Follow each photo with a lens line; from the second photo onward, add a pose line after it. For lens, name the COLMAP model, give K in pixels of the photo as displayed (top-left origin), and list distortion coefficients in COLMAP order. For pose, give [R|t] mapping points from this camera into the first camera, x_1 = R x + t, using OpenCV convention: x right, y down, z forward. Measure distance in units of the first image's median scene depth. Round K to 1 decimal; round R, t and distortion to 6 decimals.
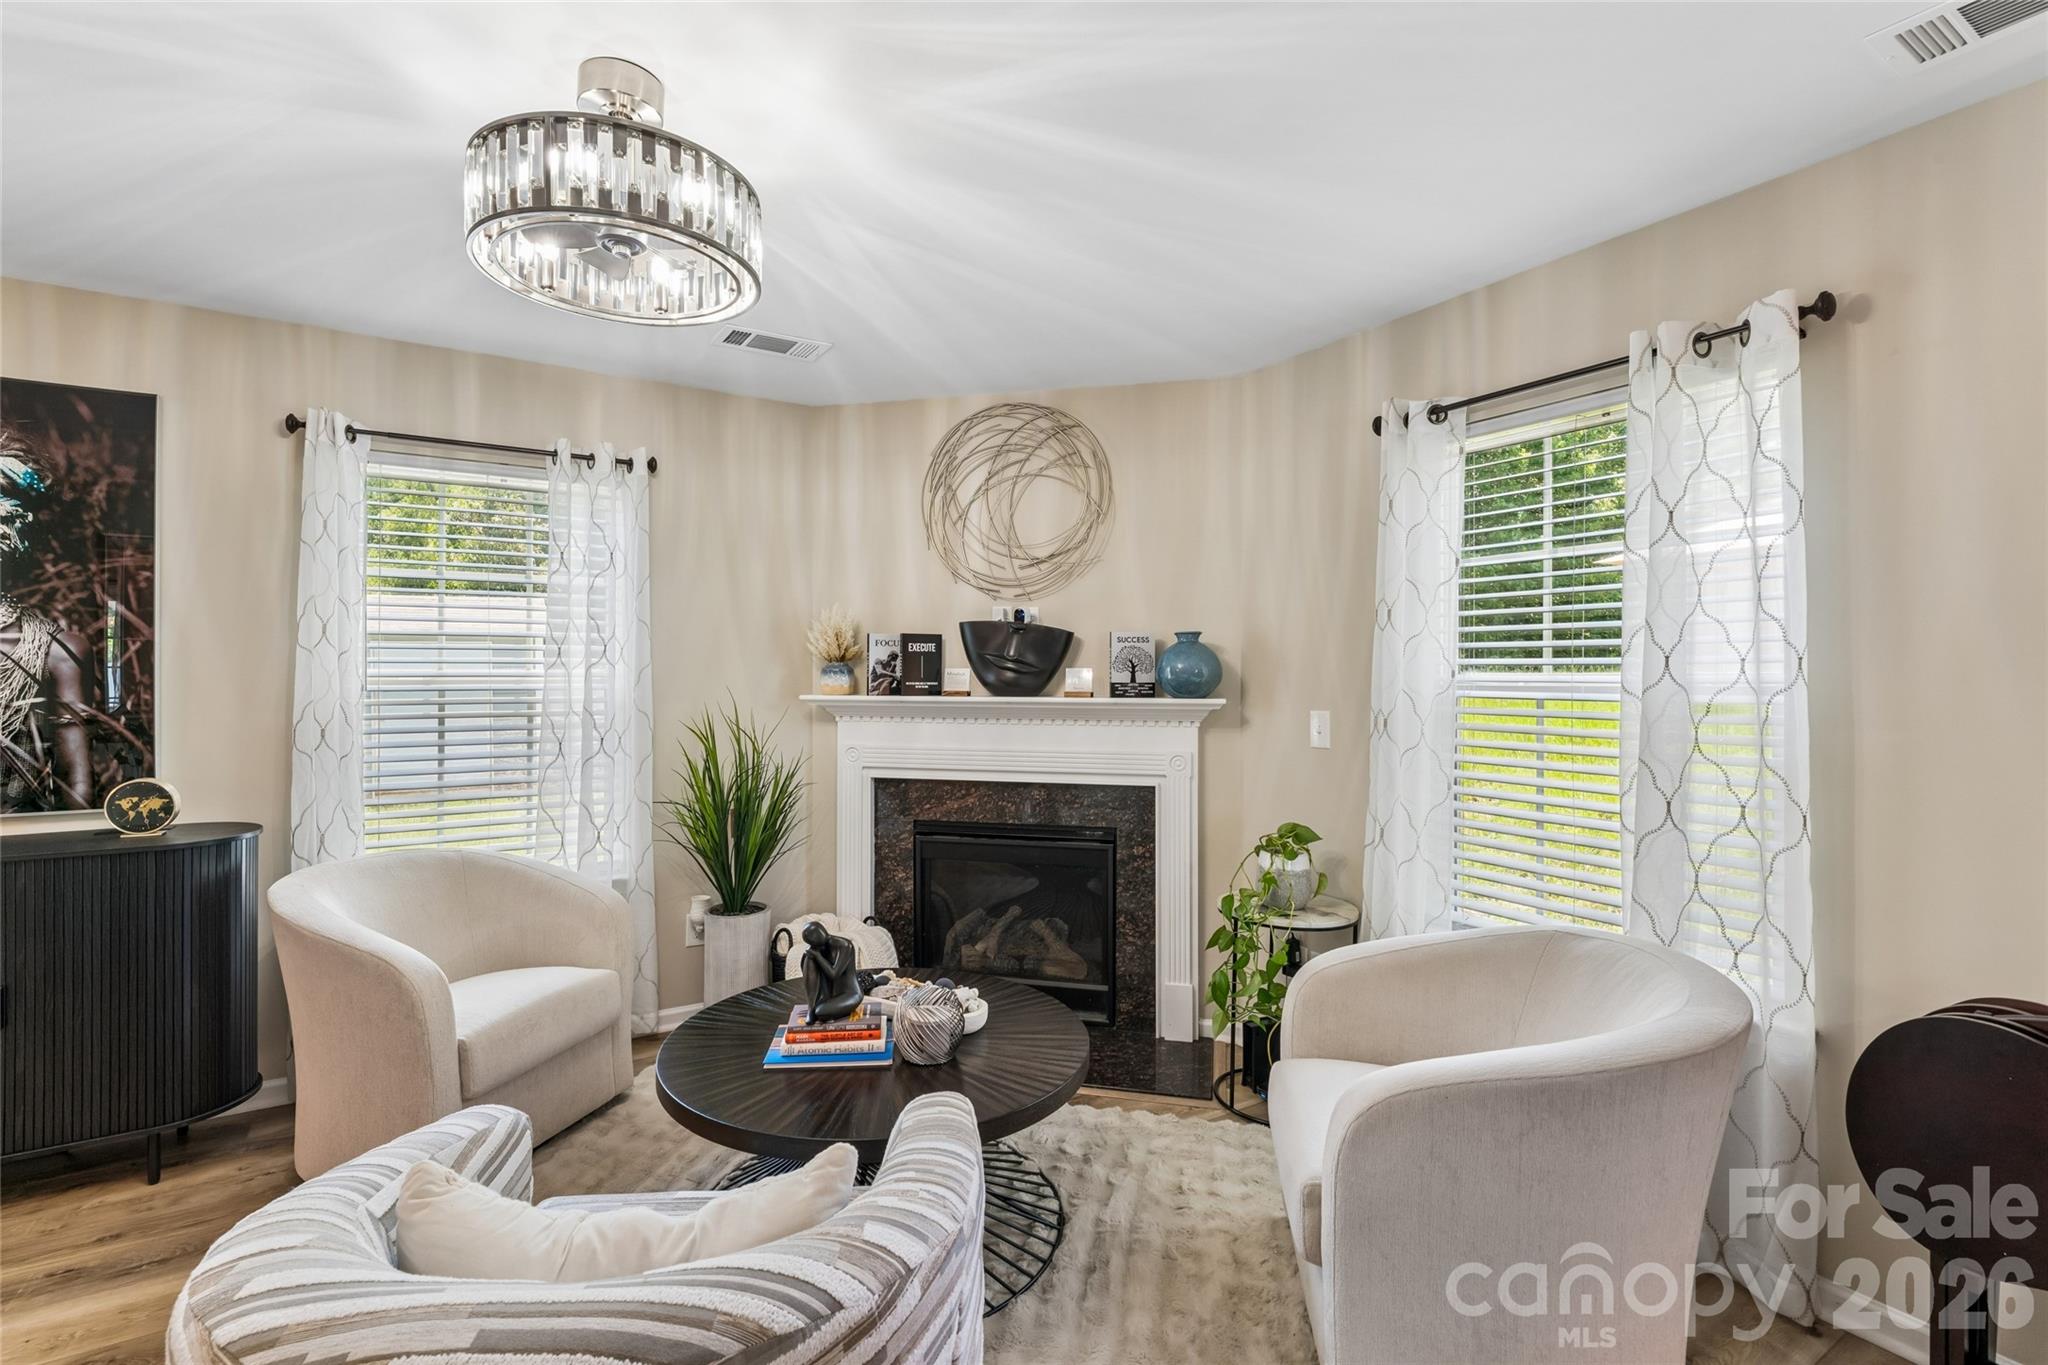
lens RADIAL K [[914.8, 0, 1010.0], [0, 914.8, 675.8], [0, 0, 1]] dist [-0.005017, 0.001414]
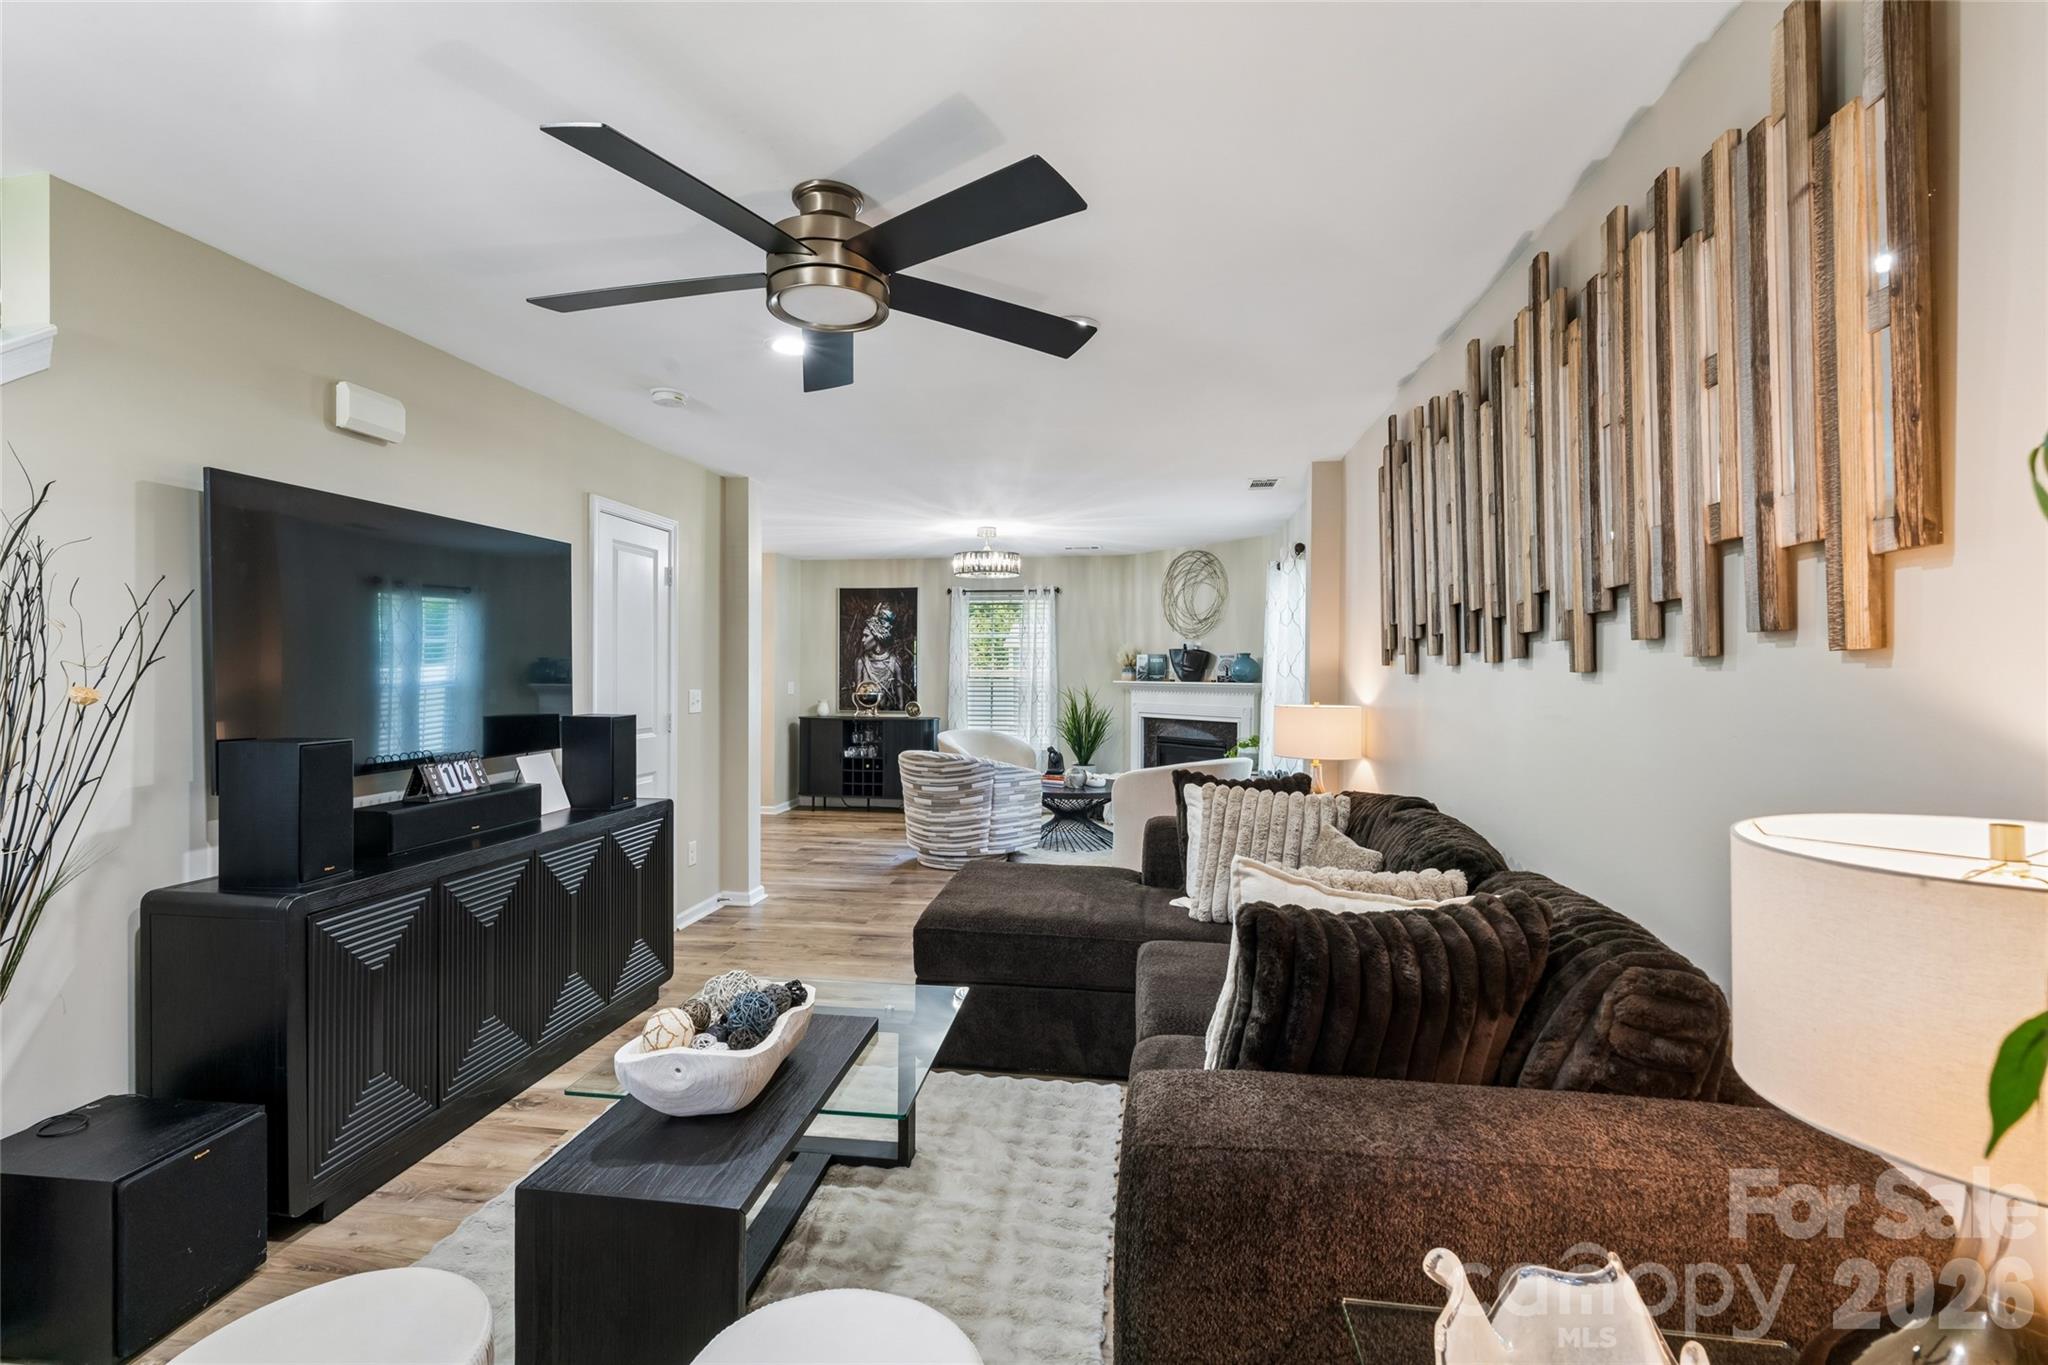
lens RADIAL K [[915.0, 0, 972.6], [0, 915.0, 665.8], [0, 0, 1]] dist [-0.001747, -0.000053]
pose [[0.741360, -0.003561, -0.671098, 1.125218], [-0.003394, 0.999953, -0.009055, 0.005228], [0.671099, 0.008991, 0.741313, -1.037125]]
